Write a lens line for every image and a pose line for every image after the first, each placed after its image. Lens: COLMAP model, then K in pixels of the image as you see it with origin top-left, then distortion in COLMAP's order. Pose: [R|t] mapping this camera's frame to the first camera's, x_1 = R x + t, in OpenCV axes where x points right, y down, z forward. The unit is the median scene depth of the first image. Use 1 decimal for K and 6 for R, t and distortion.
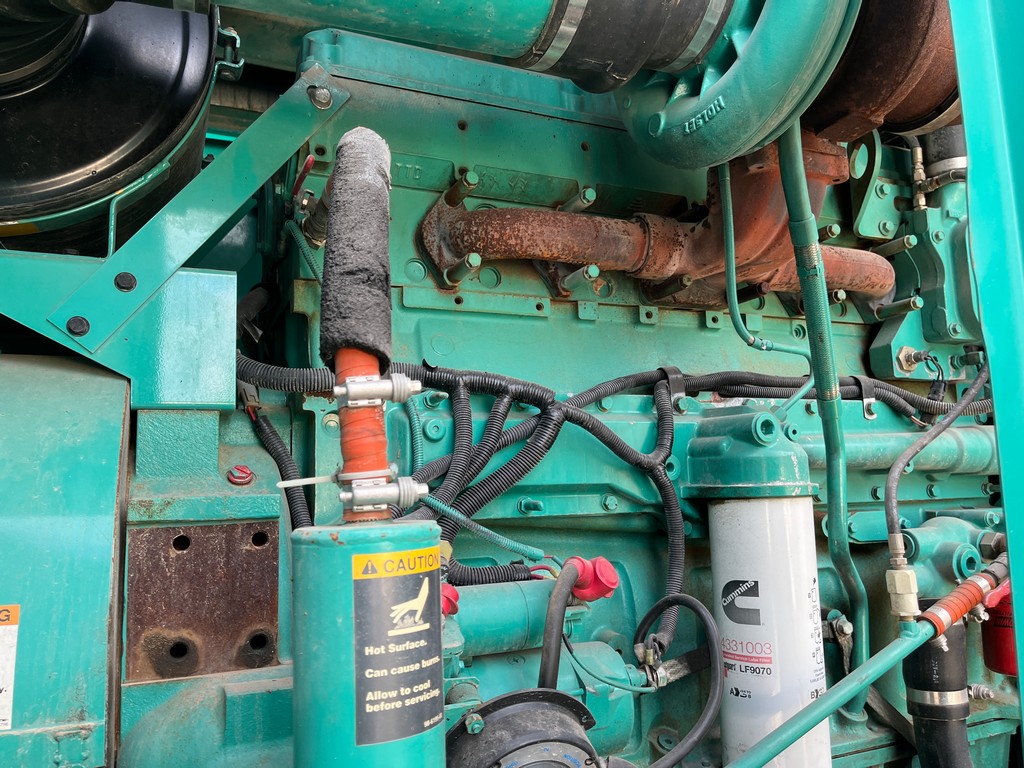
lens RADIAL K [[771.0, 0, 512.0], [0, 771.0, 384.0], [0, 0, 1]] dist [0.064901, -0.103876]
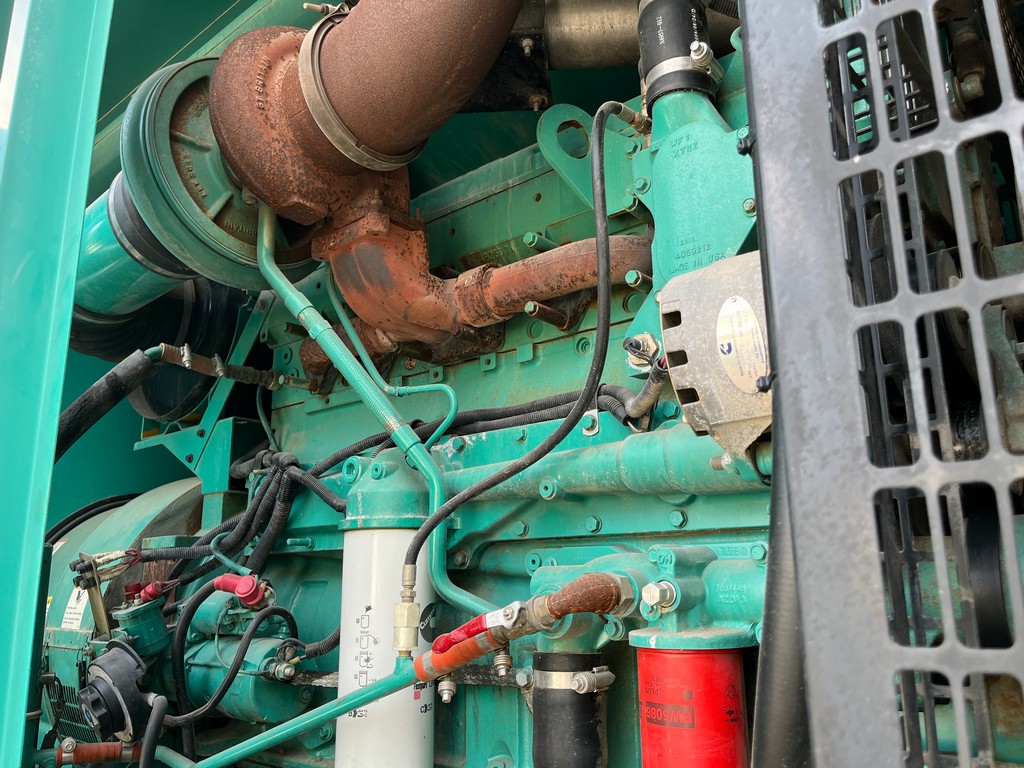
lens RADIAL K [[771.0, 0, 512.0], [0, 771.0, 384.0], [0, 0, 1]] dist [0.064901, -0.103876]
pose [[0.430668, -0.193986, -0.881416, 1.497217], [0.116642, 0.980400, -0.158778, 0.144402], [0.894941, -0.034430, 0.444854, 0.724263]]
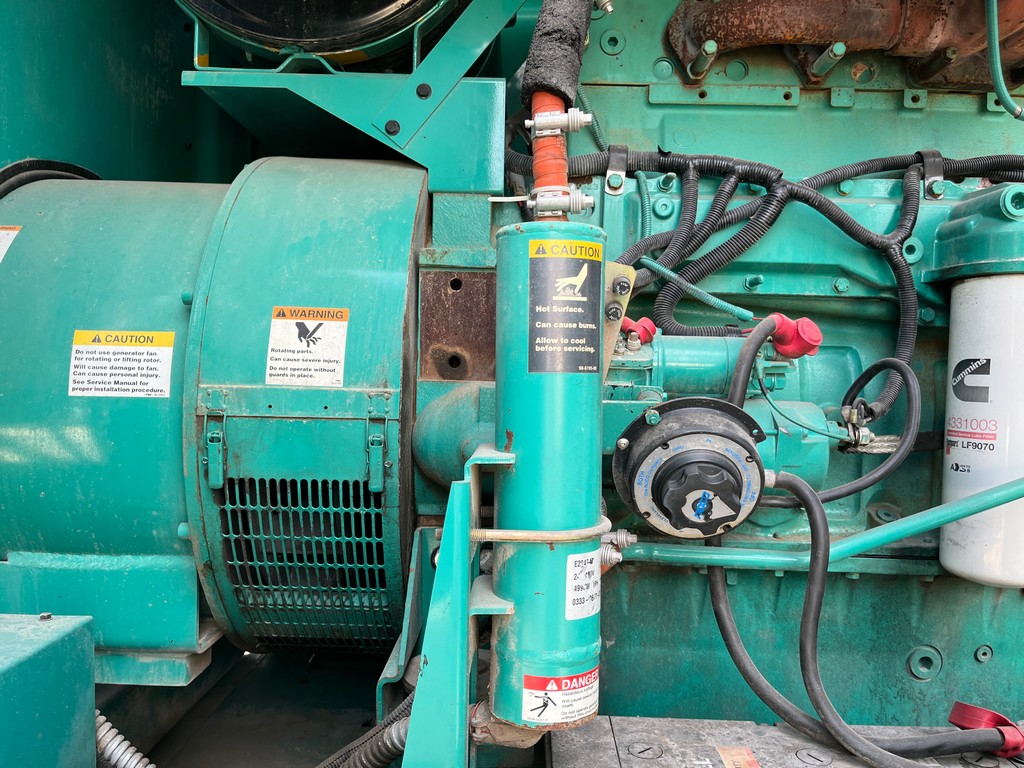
lens RADIAL K [[771.0, 0, 512.0], [0, 771.0, 384.0], [0, 0, 1]] dist [0.064901, -0.103876]
pose [[0.905902, 0.064108, -0.418606, 0.182581], [-0.000561, 0.988656, 0.150196, 0.137456], [0.423486, -0.135828, 0.895662, -0.138854]]
